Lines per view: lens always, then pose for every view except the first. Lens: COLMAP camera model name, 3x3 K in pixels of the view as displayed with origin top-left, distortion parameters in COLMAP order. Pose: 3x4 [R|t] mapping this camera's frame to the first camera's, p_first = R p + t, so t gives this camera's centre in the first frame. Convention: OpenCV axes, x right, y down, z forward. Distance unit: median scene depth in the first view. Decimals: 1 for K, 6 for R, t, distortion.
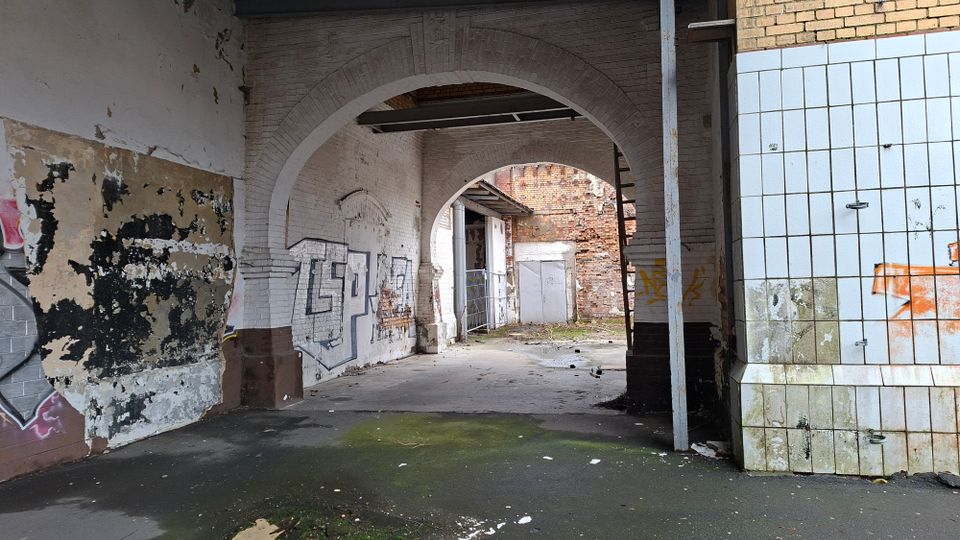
lens RADIAL K [[684.7, 0, 481.4], [0, 684.7, 261.6], [0, 0, 1]] dist [0.092832, -0.069298]
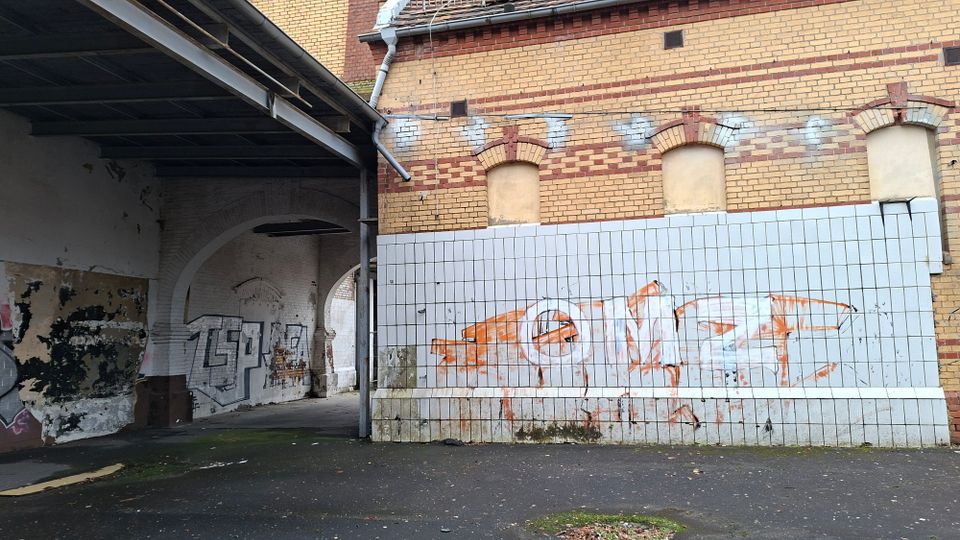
lens RADIAL K [[684.7, 0, 481.7], [0, 684.7, 270.2], [0, 0, 1]] dist [0.092832, -0.069298]
pose [[0.999945, 0.003074, 0.010035, 0.440184], [-0.002388, 0.997703, -0.067696, -0.040875], [-0.010220, 0.067668, 0.997656, -0.677945]]
